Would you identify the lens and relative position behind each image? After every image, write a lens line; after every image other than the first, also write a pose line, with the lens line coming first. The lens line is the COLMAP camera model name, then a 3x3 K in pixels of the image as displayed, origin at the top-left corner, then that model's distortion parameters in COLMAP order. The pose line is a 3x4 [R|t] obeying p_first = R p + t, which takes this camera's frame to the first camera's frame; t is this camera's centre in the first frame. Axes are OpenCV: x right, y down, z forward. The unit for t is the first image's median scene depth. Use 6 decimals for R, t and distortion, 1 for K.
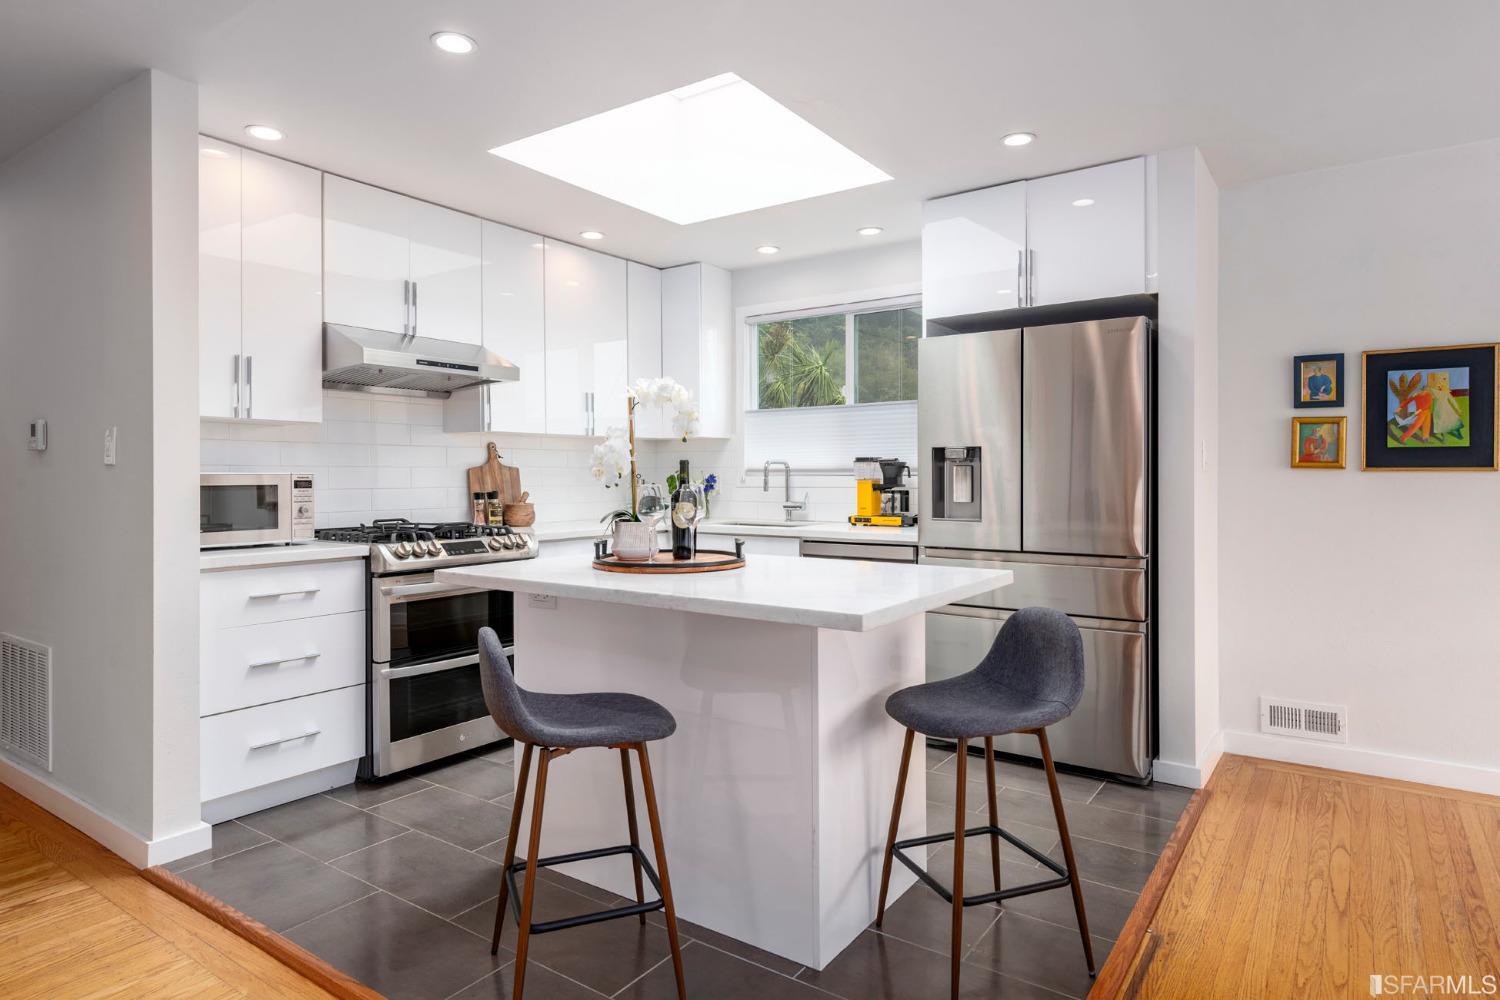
lens RADIAL K [[865.7, 0, 750.0], [0, 865.7, 500.0], [0, 0, 1]] dist [0.135862, 0.000033]
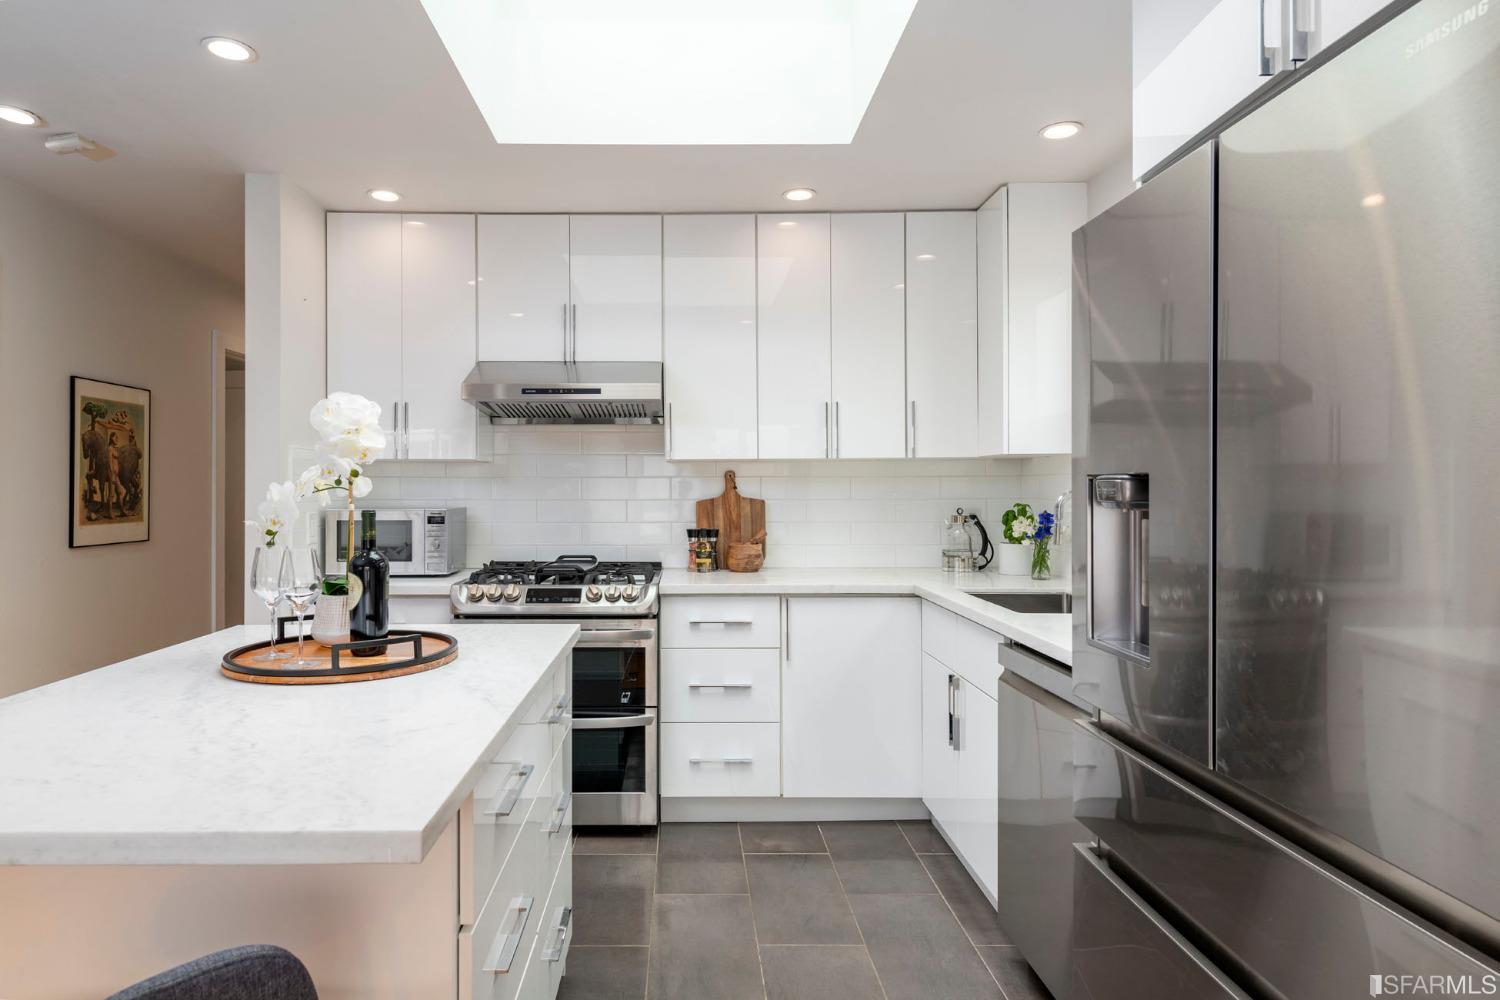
lens RADIAL K [[863.0, 0, 750.0], [0, 863.0, 500.0], [0, 0, 1]] dist [0.001939, 0.000058]
pose [[0.610440, -0.008007, -0.792022, 0.445509], [-0.018938, 0.999515, -0.024702, -0.020450], [0.791836, 0.030079, 0.609993, 0.606692]]
